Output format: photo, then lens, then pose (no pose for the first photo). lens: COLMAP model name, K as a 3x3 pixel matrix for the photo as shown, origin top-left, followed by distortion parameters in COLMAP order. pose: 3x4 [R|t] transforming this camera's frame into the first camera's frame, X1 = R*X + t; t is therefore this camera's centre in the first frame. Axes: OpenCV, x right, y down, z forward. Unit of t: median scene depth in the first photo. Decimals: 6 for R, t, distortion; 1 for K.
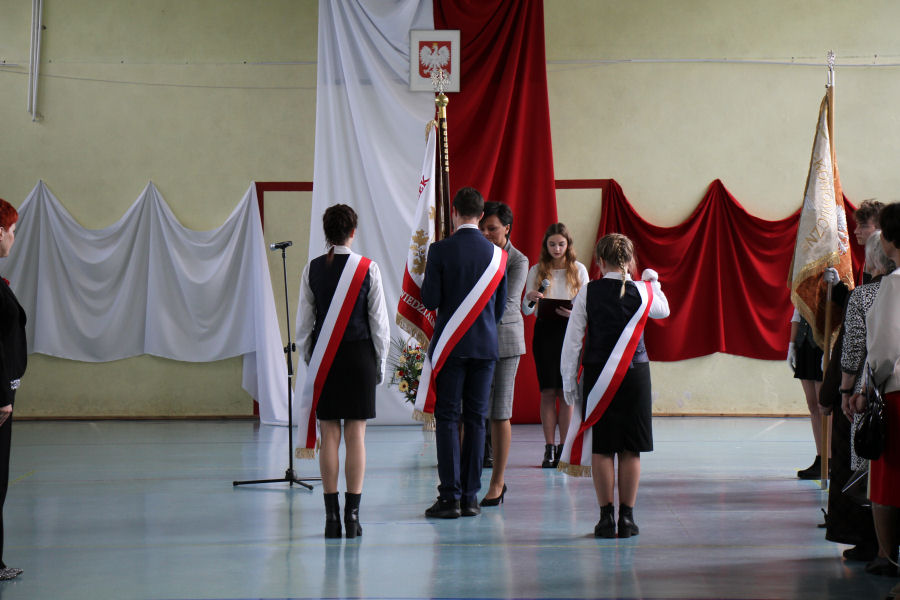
lens RADIAL K [[2644.7, 0, 450.0], [0, 2644.7, 300.0], [0, 0, 1]] dist [0.492163, 1.249619]
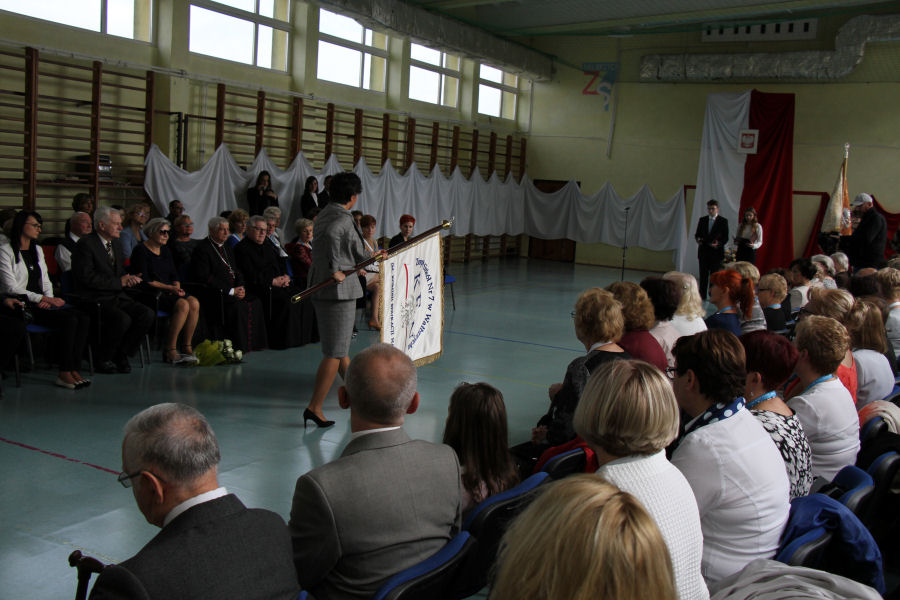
lens RADIAL K [[913.4, 0, 449.7], [0, 913.4, 287.1], [0, 0, 1]] dist [-0.113626, 0.246890]
pose [[0.877626, 0.108372, -0.466935, 0.163527], [-0.072793, 0.992942, 0.093635, -0.011576], [0.473787, -0.048187, 0.879320, 0.094094]]
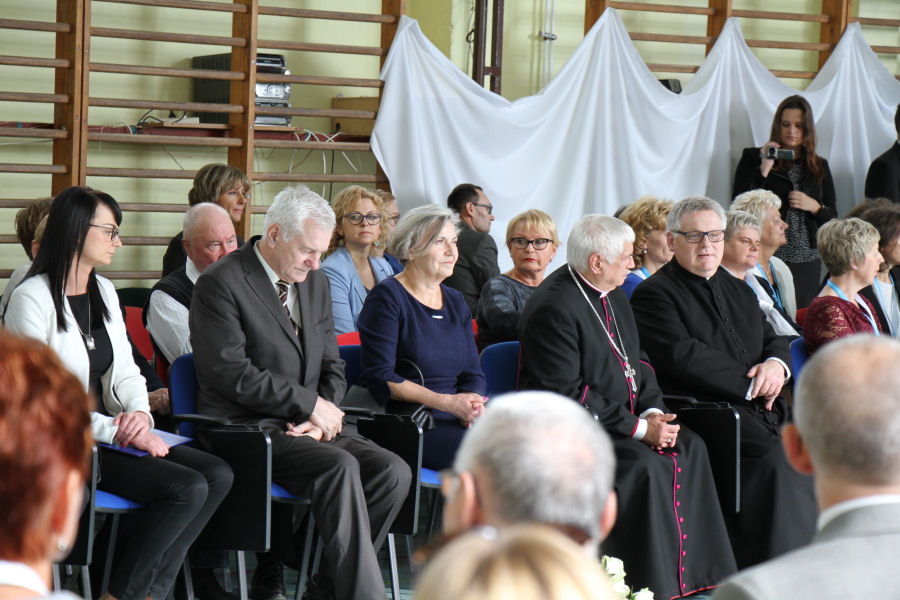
lens RADIAL K [[3235.9, 0, 450.0], [0, 3235.9, 300.0], [0, 0, 1]] dist [0.818078, 0.422367]
pose [[0.701345, 0.066290, -0.709733, 0.228281], [-0.051627, 0.997775, 0.042177, -0.003751], [0.710950, 0.007061, 0.703207, 0.028456]]
